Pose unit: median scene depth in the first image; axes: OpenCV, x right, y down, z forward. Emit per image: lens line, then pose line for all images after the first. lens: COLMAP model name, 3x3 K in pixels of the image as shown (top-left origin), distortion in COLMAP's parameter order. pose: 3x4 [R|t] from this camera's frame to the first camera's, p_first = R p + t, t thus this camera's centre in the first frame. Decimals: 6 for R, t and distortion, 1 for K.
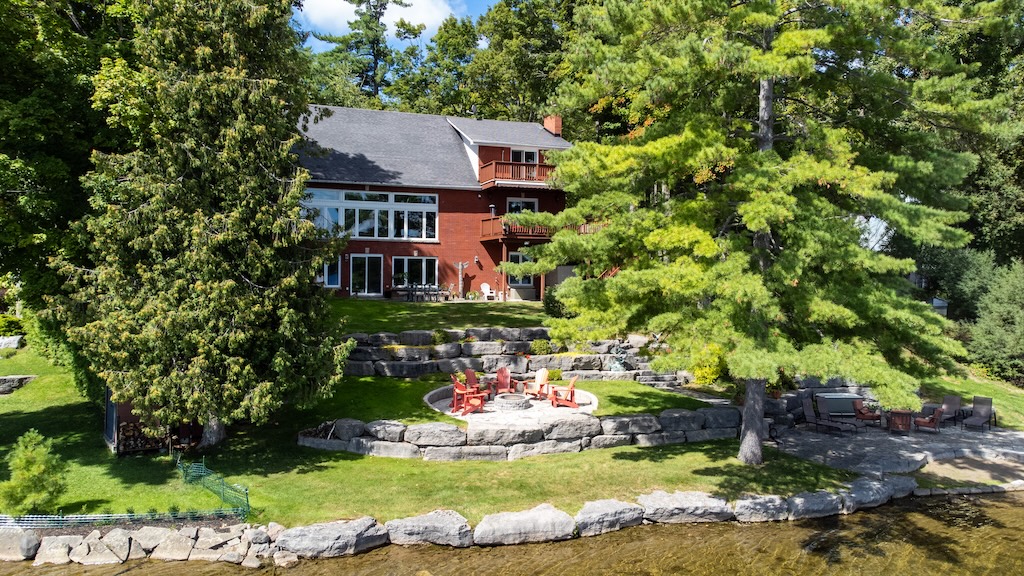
lens RADIAL K [[758.8, 0, 512.0], [0, 758.8, 288.0], [0, 0, 1]] dist [0.046788, 0.005043]
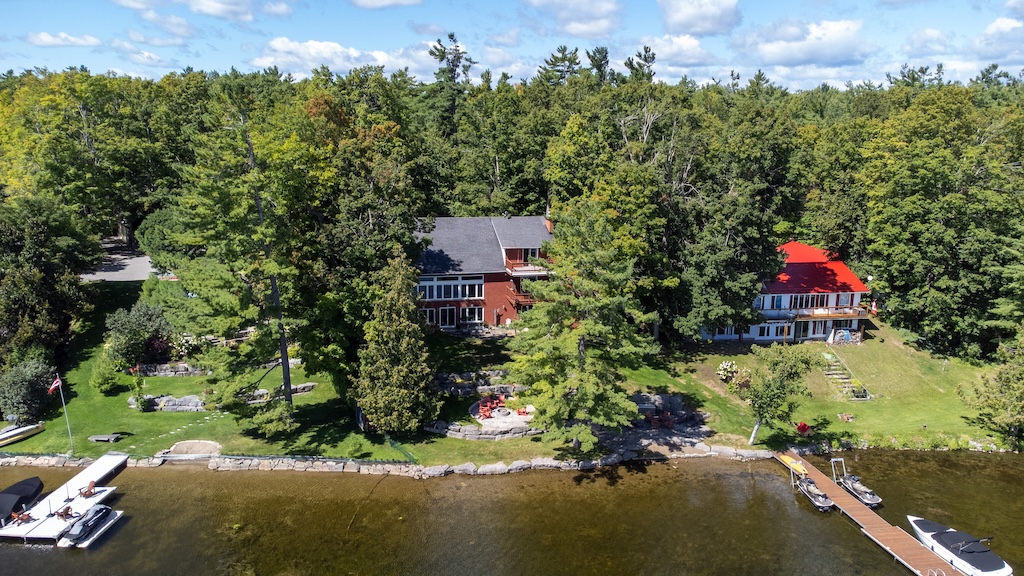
lens RADIAL K [[749.8, 0, 512.0], [0, 749.8, 288.0], [0, 0, 1]] dist [0.001579, 0.100928]
pose [[0.994022, 0.029129, -0.105223, 0.328177], [-0.007918, 0.980449, 0.196614, -0.870750], [0.108893, -0.194605, 0.974819, -1.601133]]
